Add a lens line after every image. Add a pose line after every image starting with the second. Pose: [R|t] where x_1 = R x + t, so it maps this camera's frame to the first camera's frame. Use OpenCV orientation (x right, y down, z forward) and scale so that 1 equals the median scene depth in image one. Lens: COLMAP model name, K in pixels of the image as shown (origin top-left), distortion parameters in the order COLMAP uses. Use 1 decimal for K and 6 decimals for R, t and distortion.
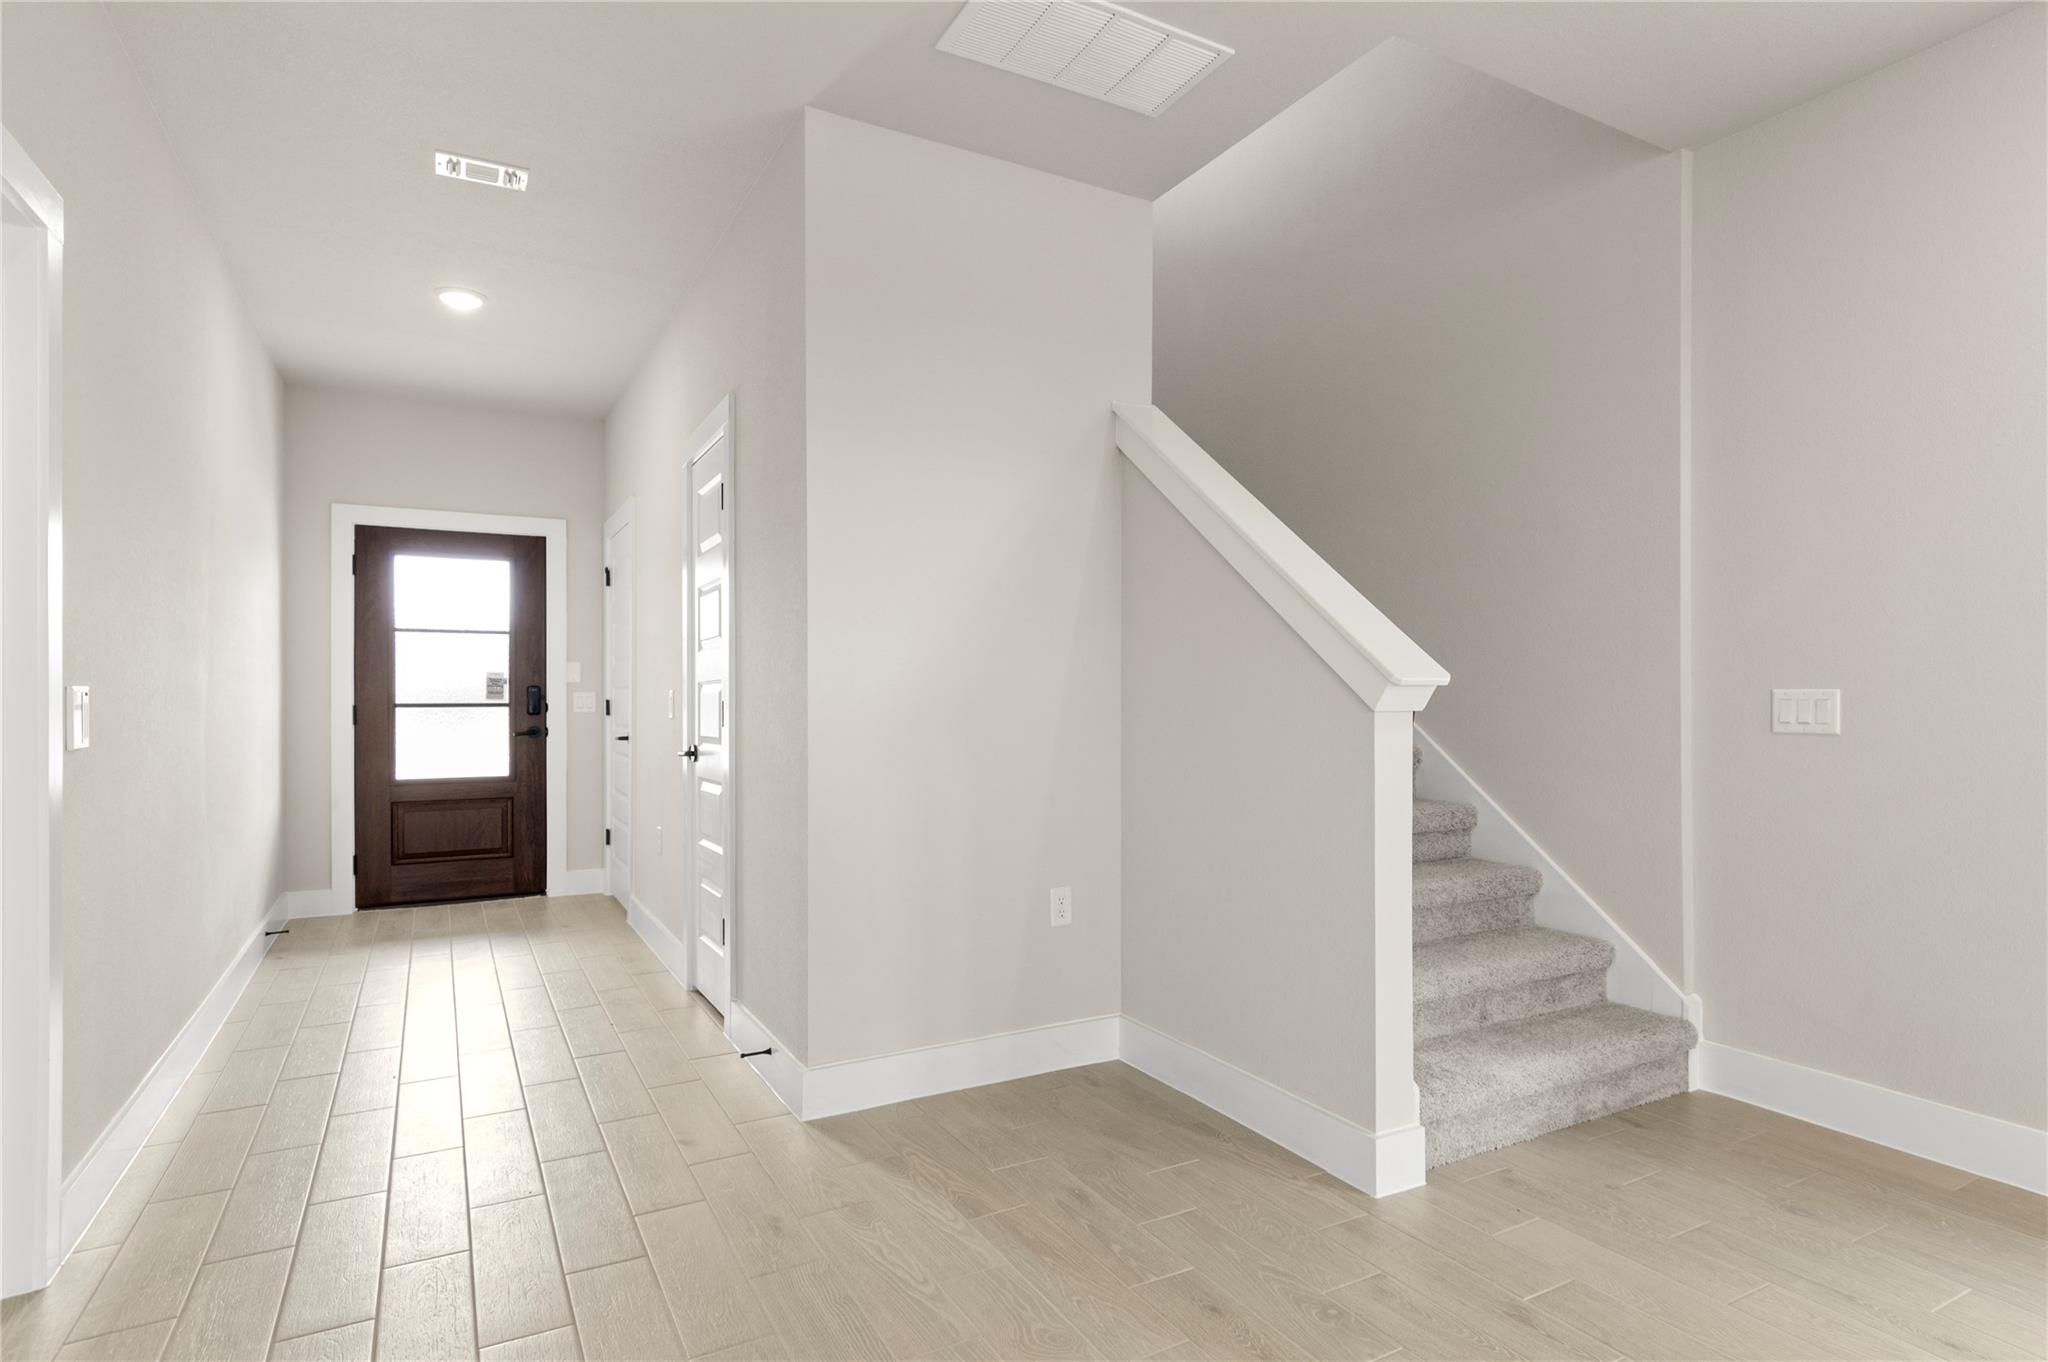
lens RADIAL K [[1106.8, 0, 1079.8], [0, 1106.8, 697.6], [0, 0, 1]] dist [0.012927, -0.020356]
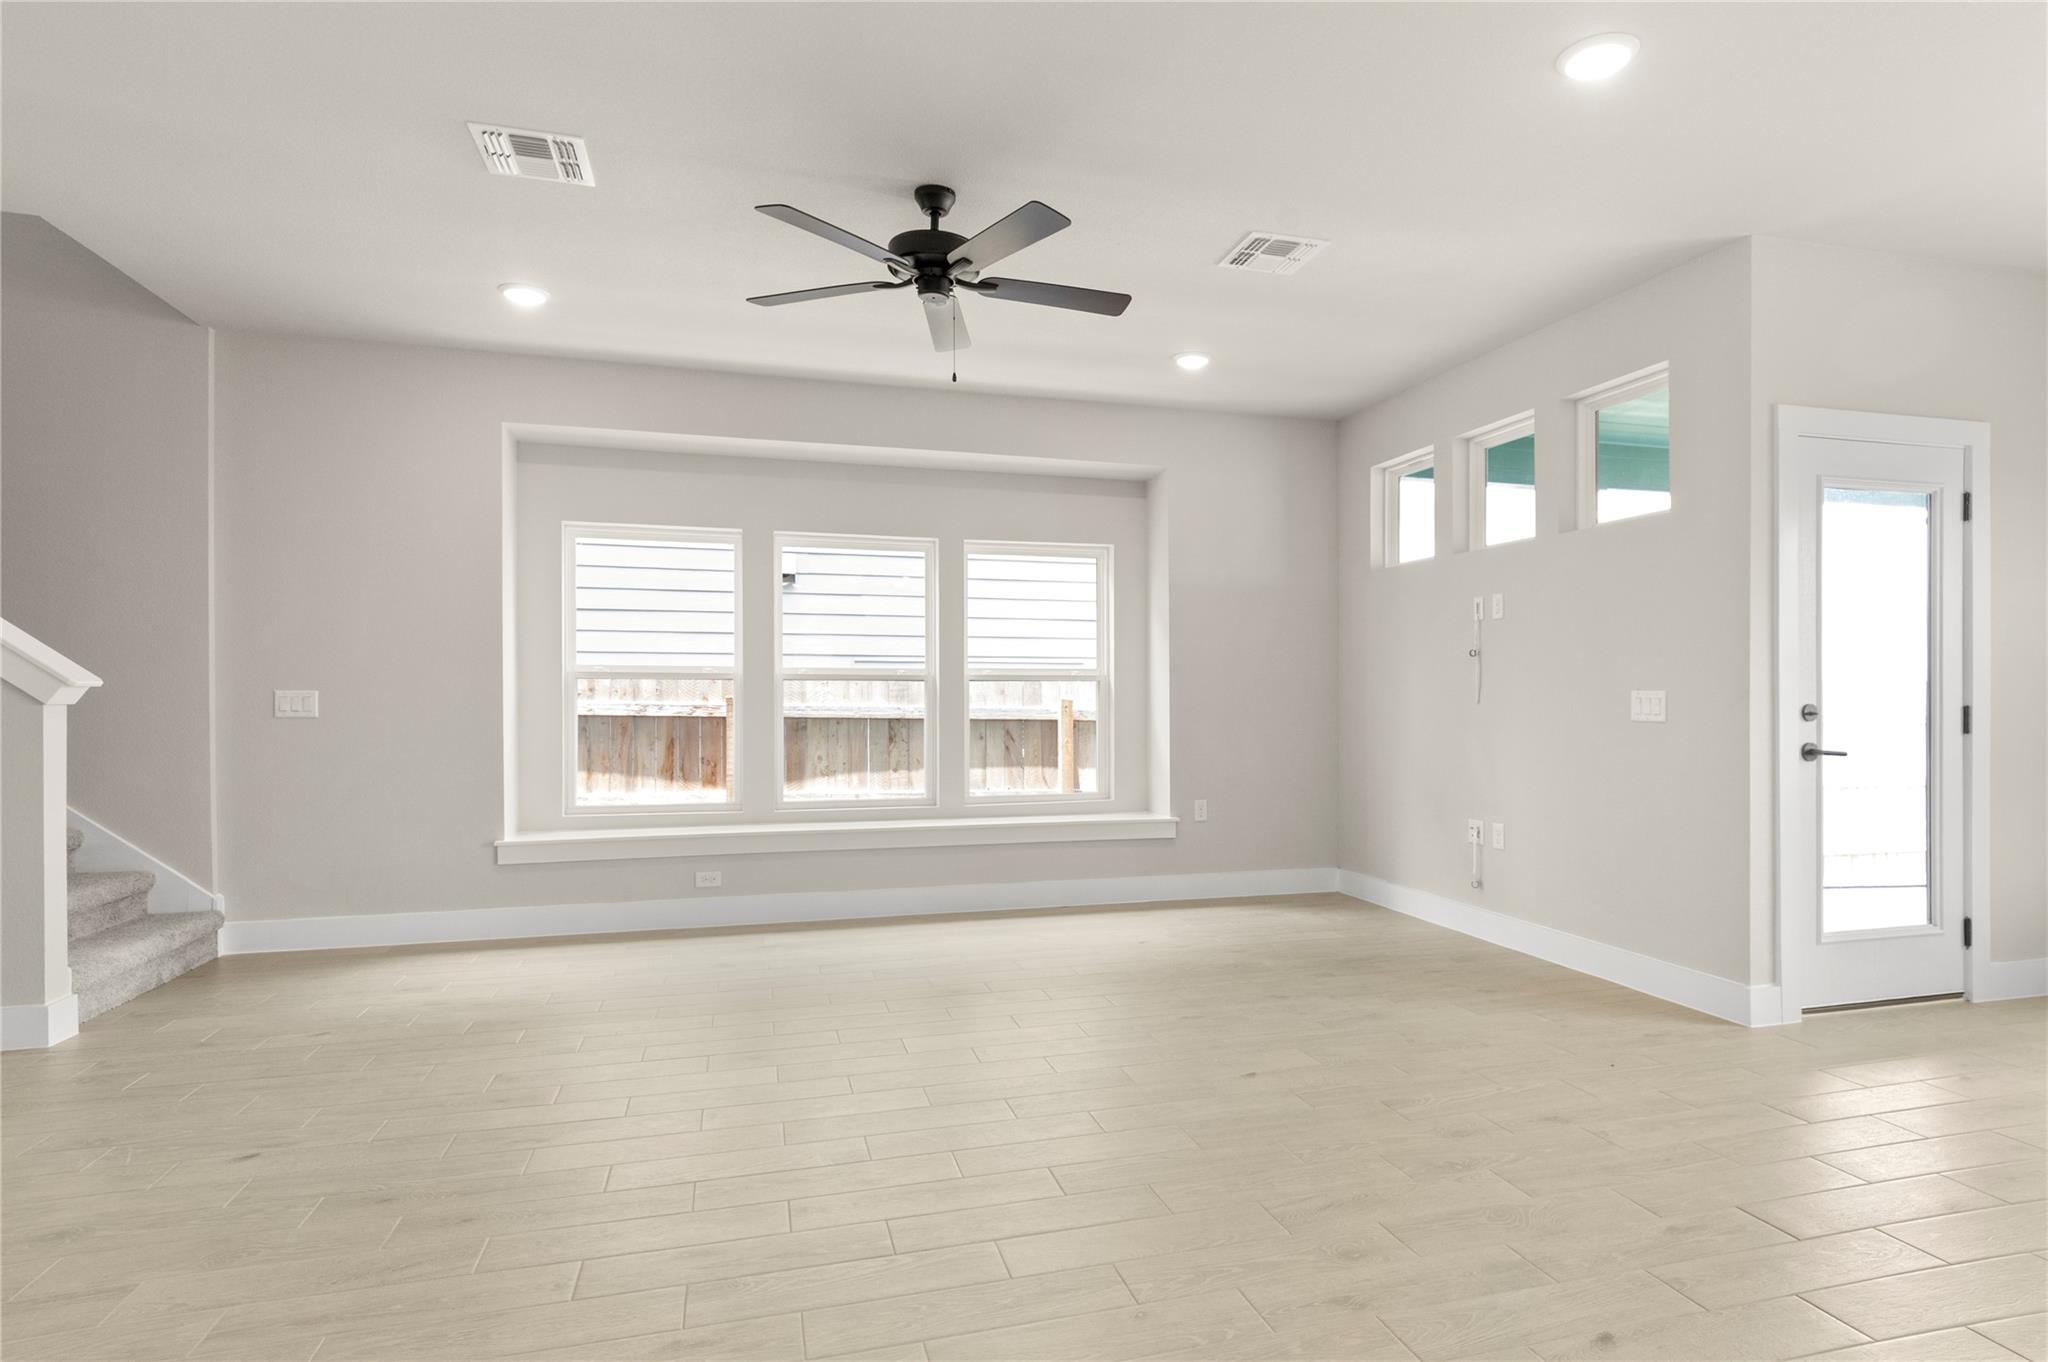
lens RADIAL K [[1097.3, 0, 1068.4], [0, 1097.3, 701.2], [0, 0, 1]] dist [0.000371, -0.000243]
pose [[0.240088, -0.004607, 0.970740, -0.615773], [0.001148, 0.999989, 0.004462, 0.002273], [-0.970750, 0.000043, 0.240091, -0.476581]]
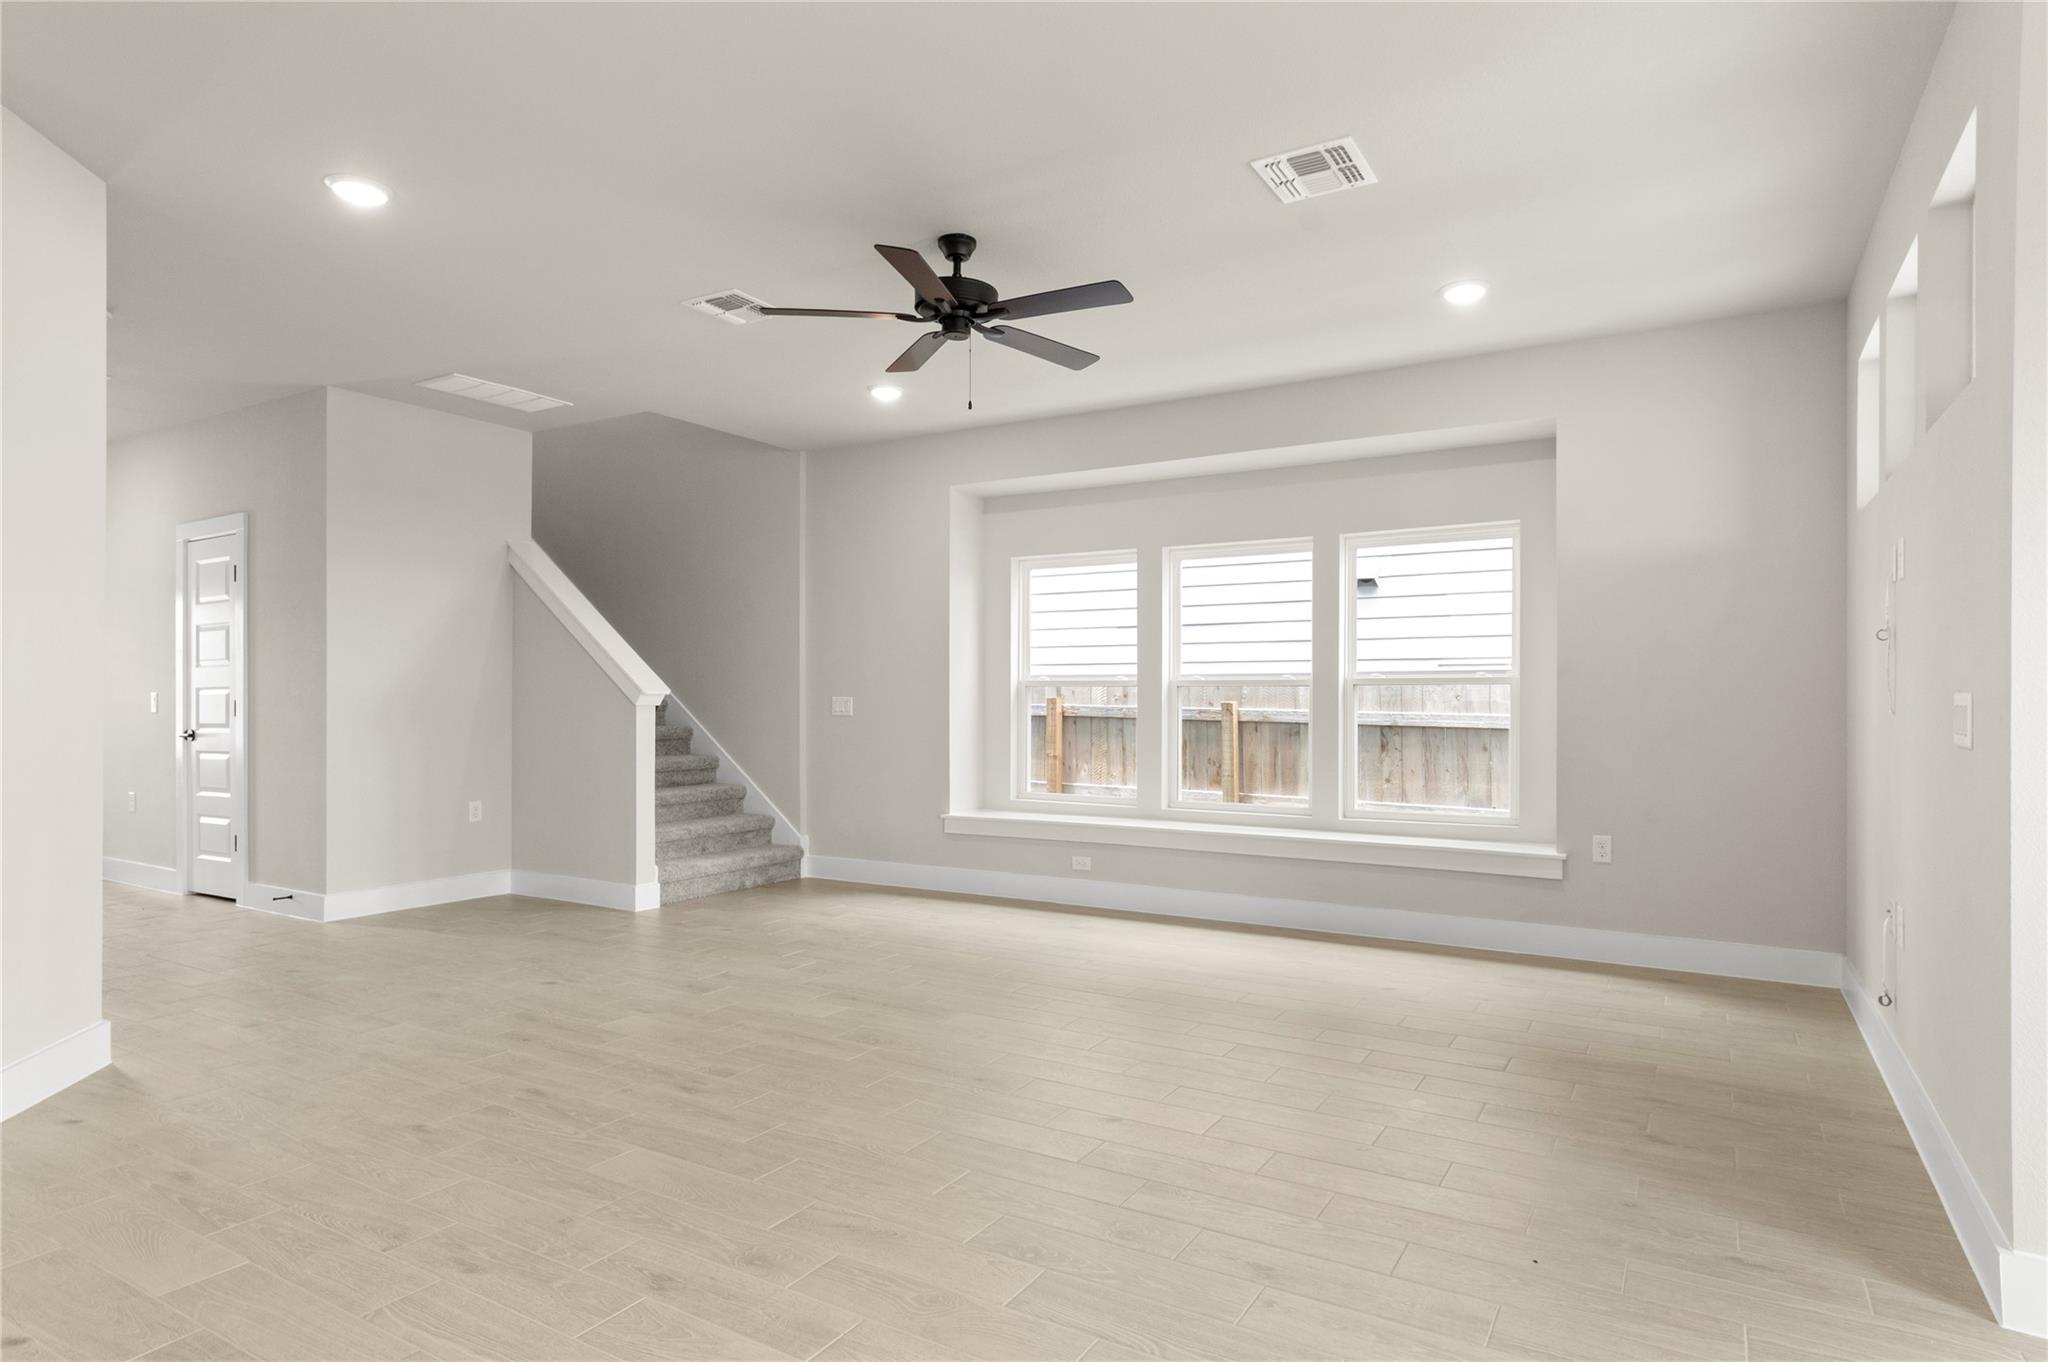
lens RADIAL K [[1106.8, 0, 1079.8], [0, 1106.8, 697.6], [0, 0, 1]] dist [0.012927, -0.020356]
pose [[0.865098, 0.003579, 0.501590, -0.078875], [-0.002248, 0.999992, -0.003258, 0.001833], [-0.501598, 0.001690, 0.865099, -1.190672]]
